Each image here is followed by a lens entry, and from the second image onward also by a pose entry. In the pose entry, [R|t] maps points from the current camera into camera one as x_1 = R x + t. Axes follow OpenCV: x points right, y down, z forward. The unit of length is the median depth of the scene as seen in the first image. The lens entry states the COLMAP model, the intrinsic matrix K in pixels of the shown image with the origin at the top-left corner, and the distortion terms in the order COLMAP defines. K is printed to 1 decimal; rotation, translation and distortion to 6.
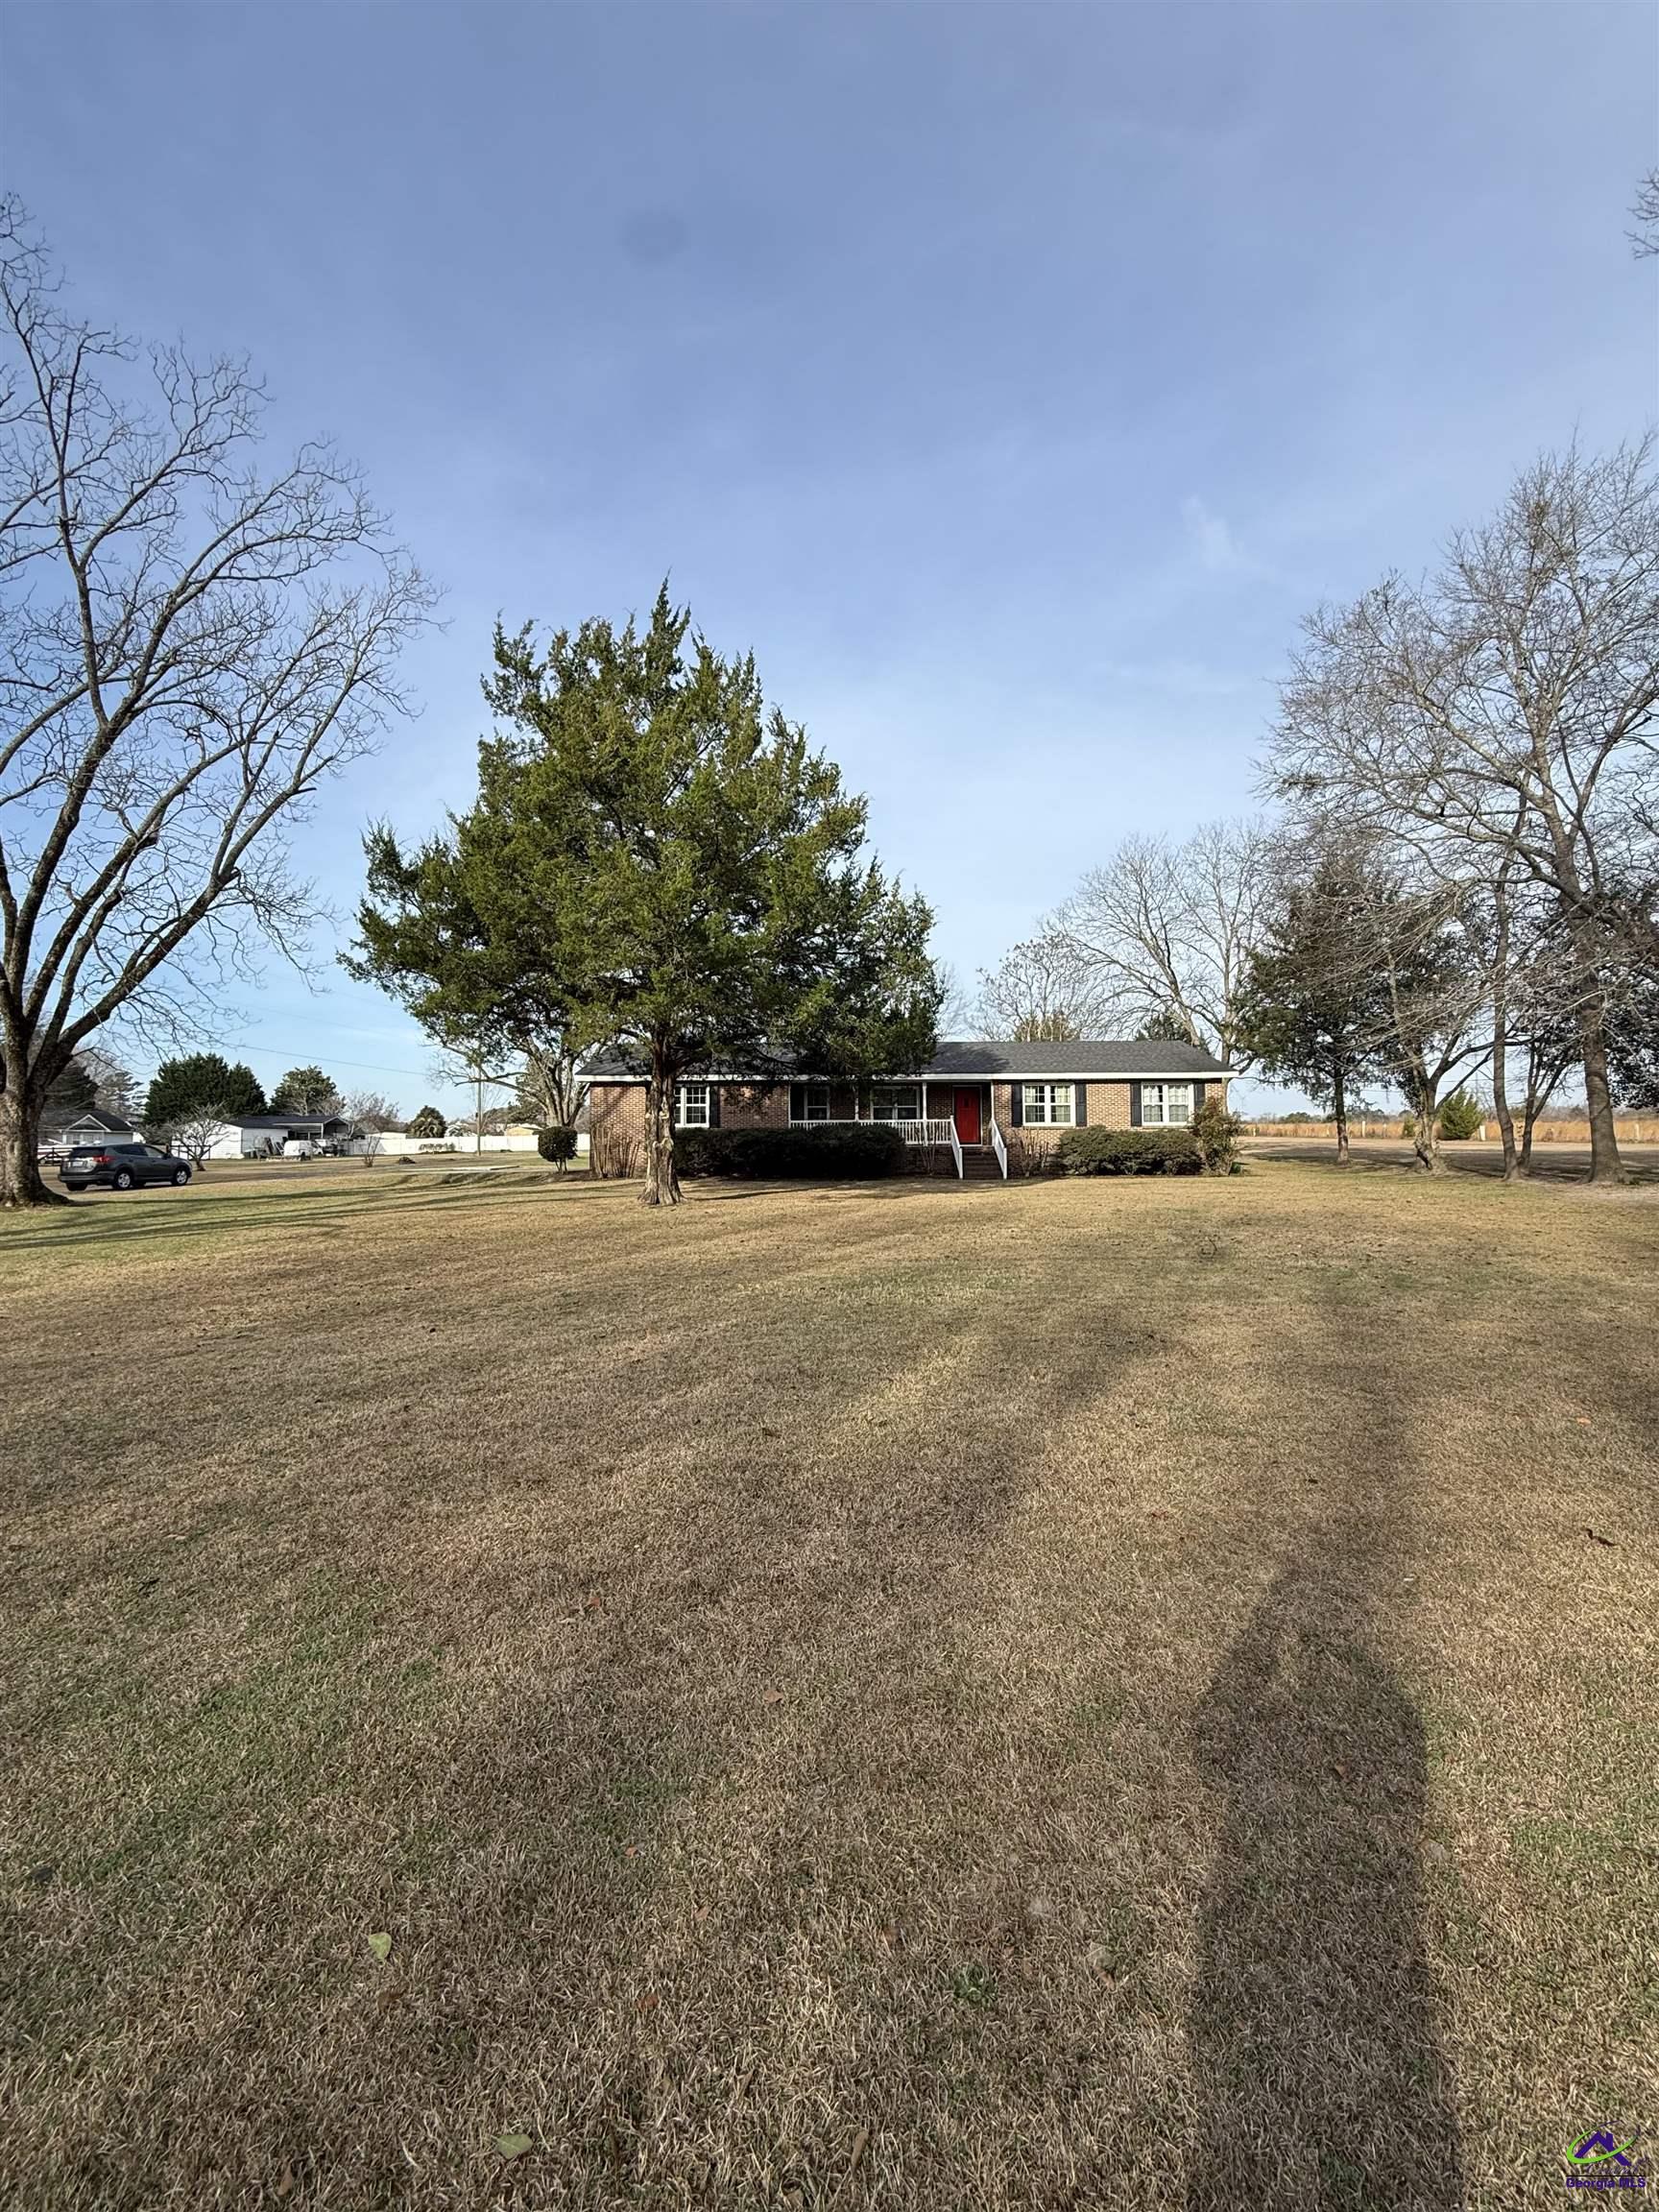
lens RADIAL K [[878.1, 0, 829.0], [0, 878.1, 1097.7], [0, 0, 1]] dist [0.000126, 0.000290]
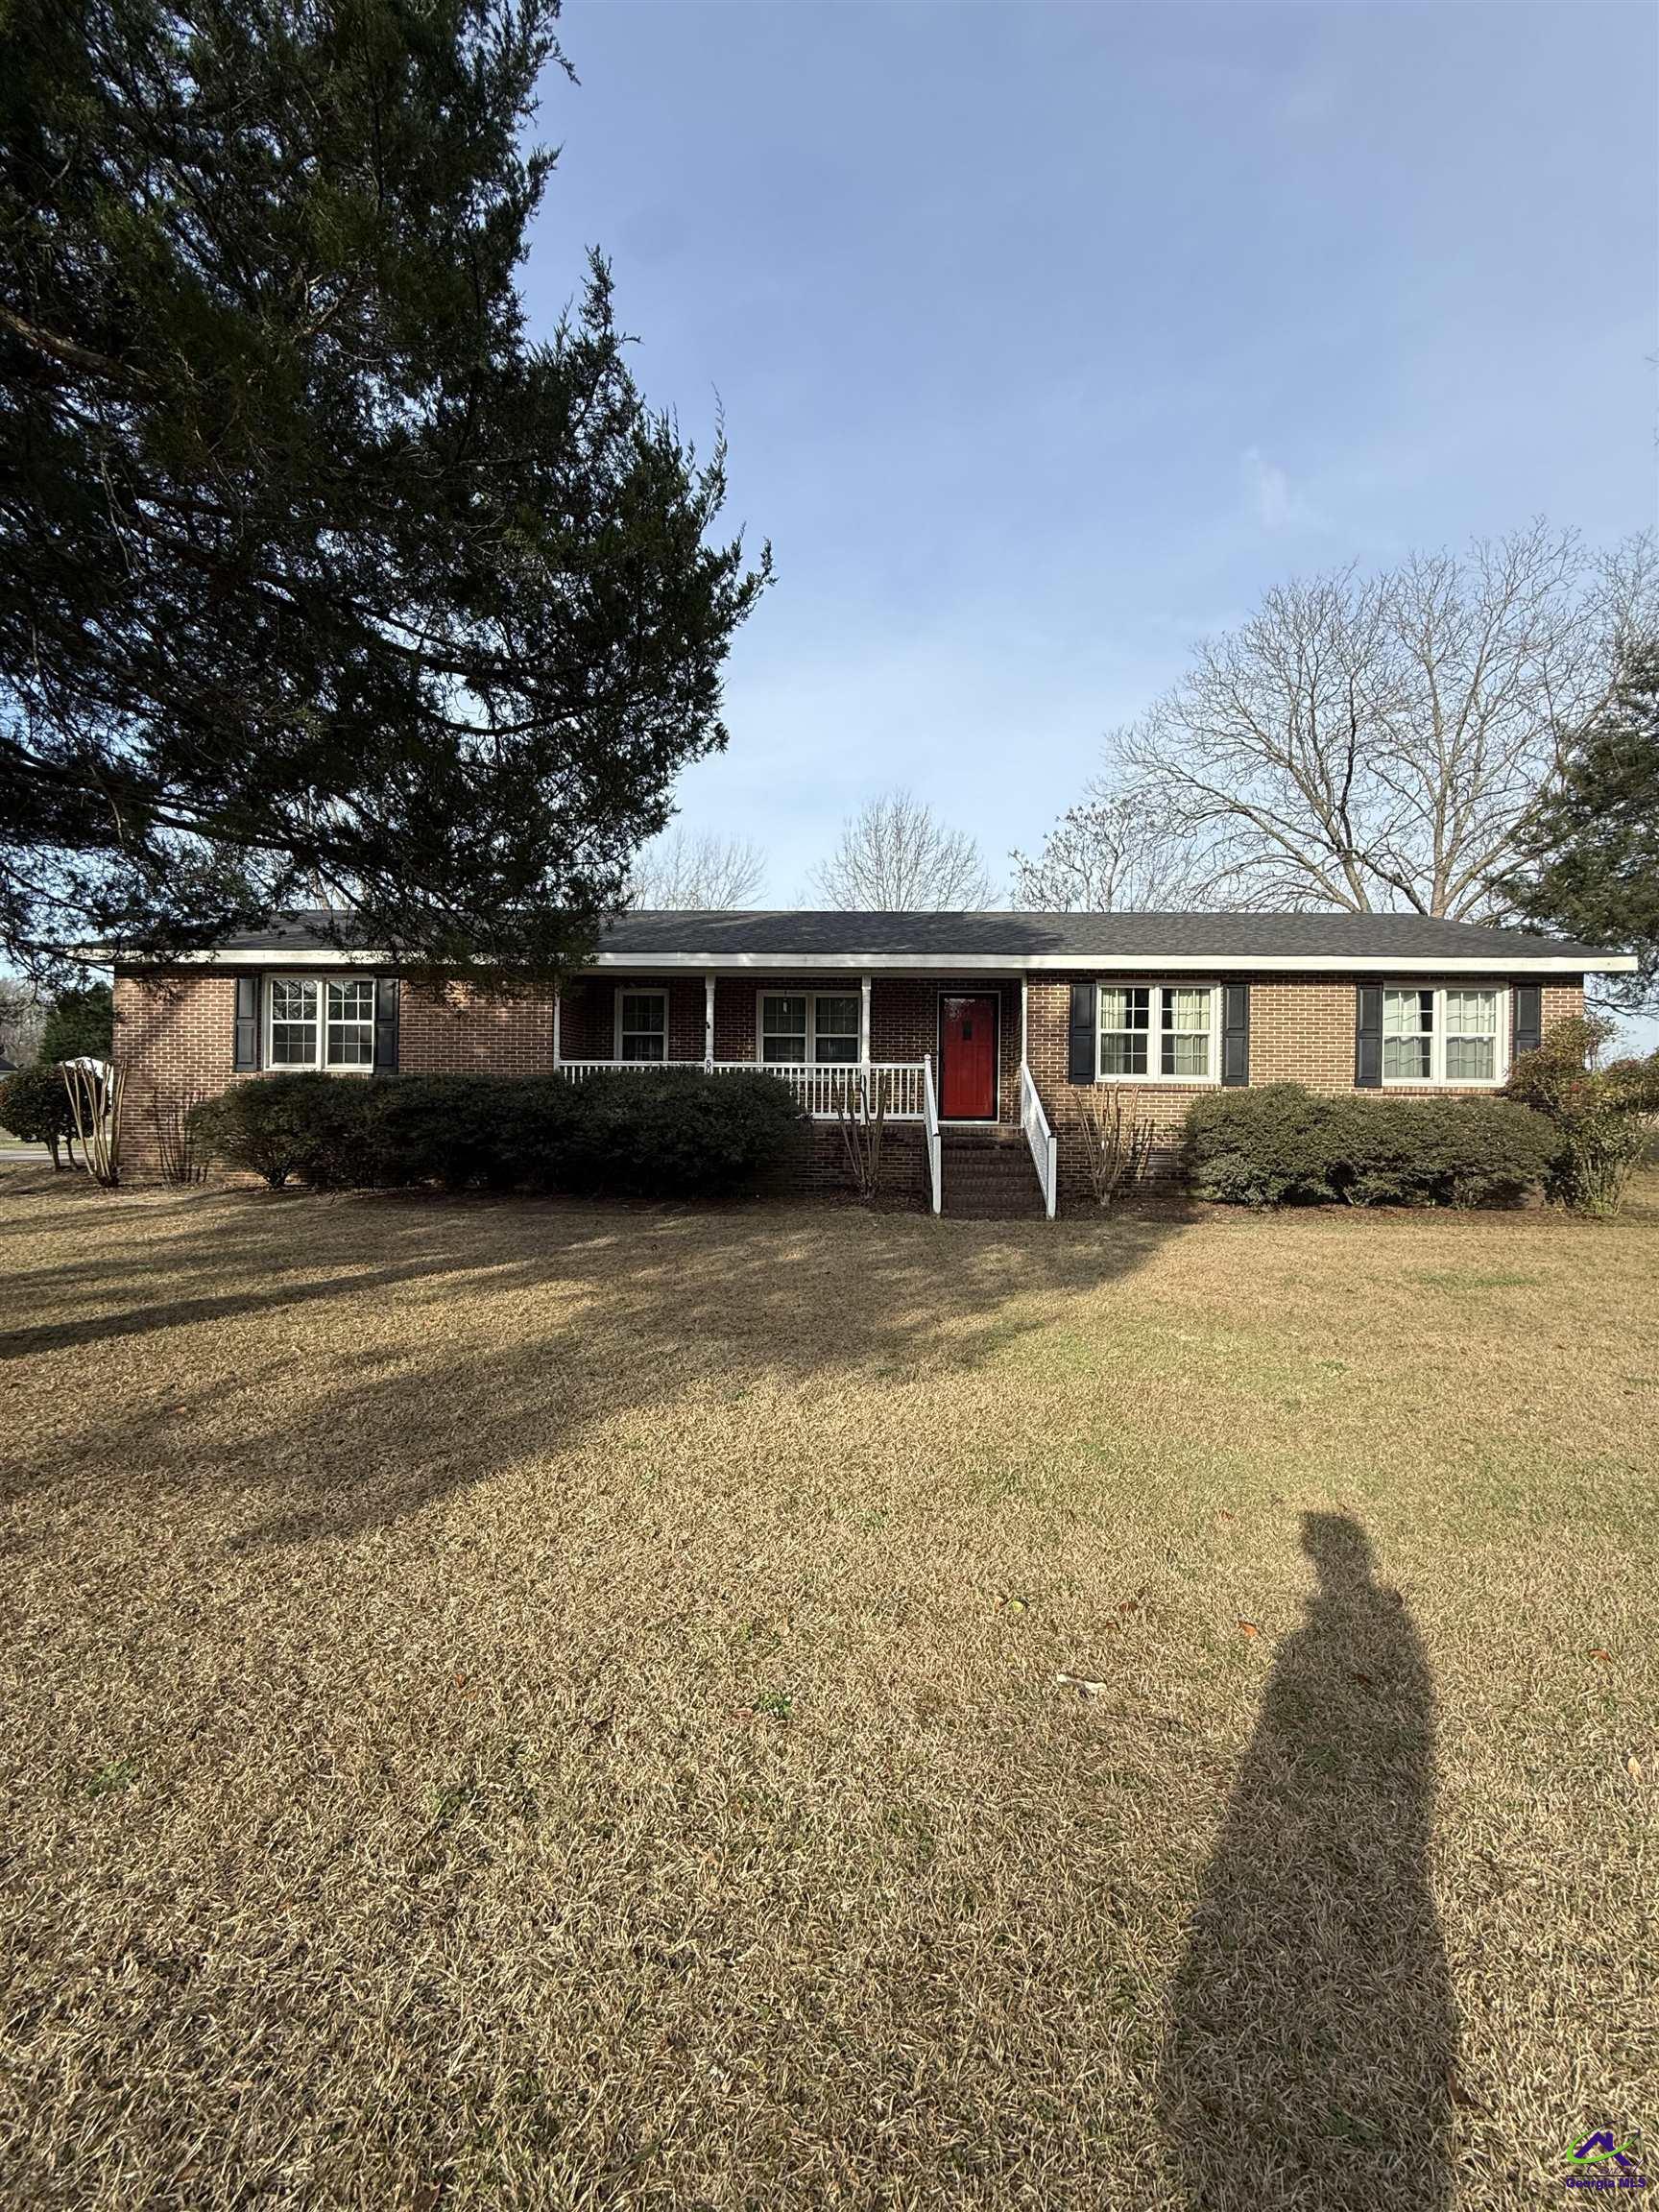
lens RADIAL K [[878.1, 0, 829.0], [0, 878.1, 1097.7], [0, 0, 1]] dist [0.000126, 0.000290]
pose [[0.999098, 0.017883, -0.038514, 0.108397], [-0.015790, 0.998417, 0.053984, 0.018996], [0.039418, -0.053327, 0.997799, 0.568407]]
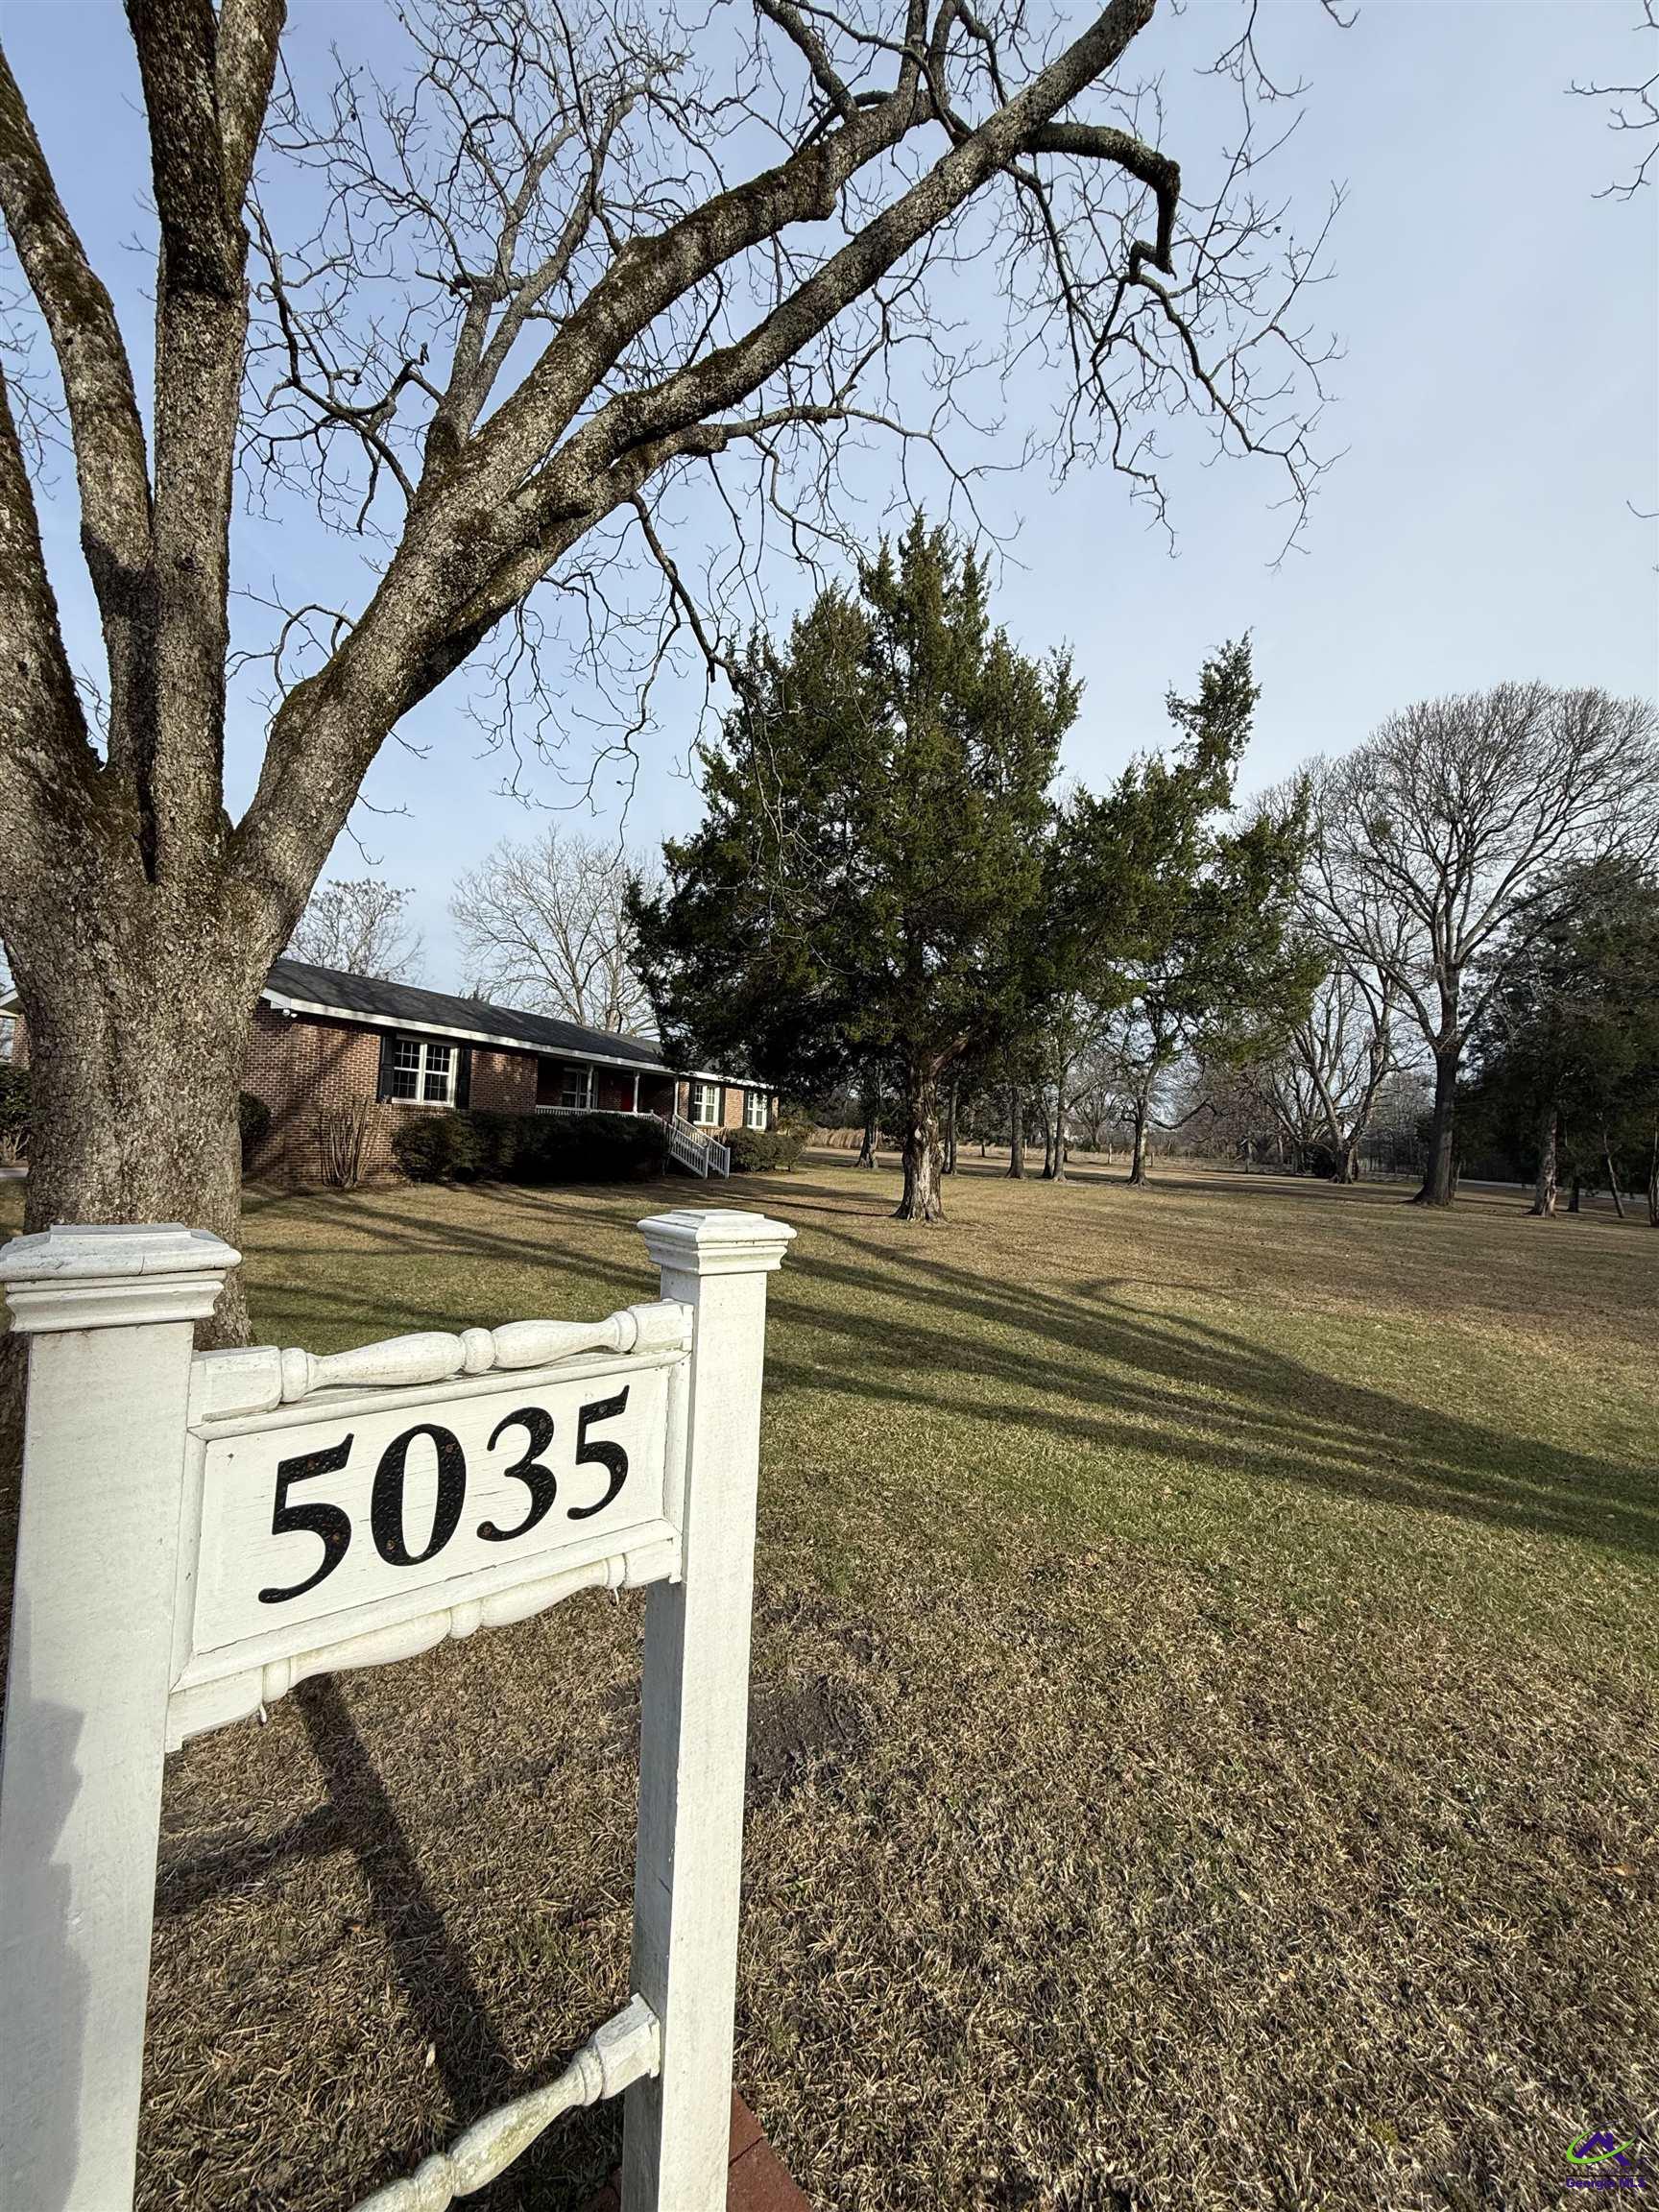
lens RADIAL K [[878.1, 0, 829.0], [0, 878.1, 1097.7], [0, 0, 1]] dist [0.000126, 0.000290]
pose [[0.357574, 0.066693, 0.931500, -0.662829], [-0.085901, 0.995567, -0.038305, 0.027063], [-0.929926, -0.066320, 0.361718, 0.488858]]
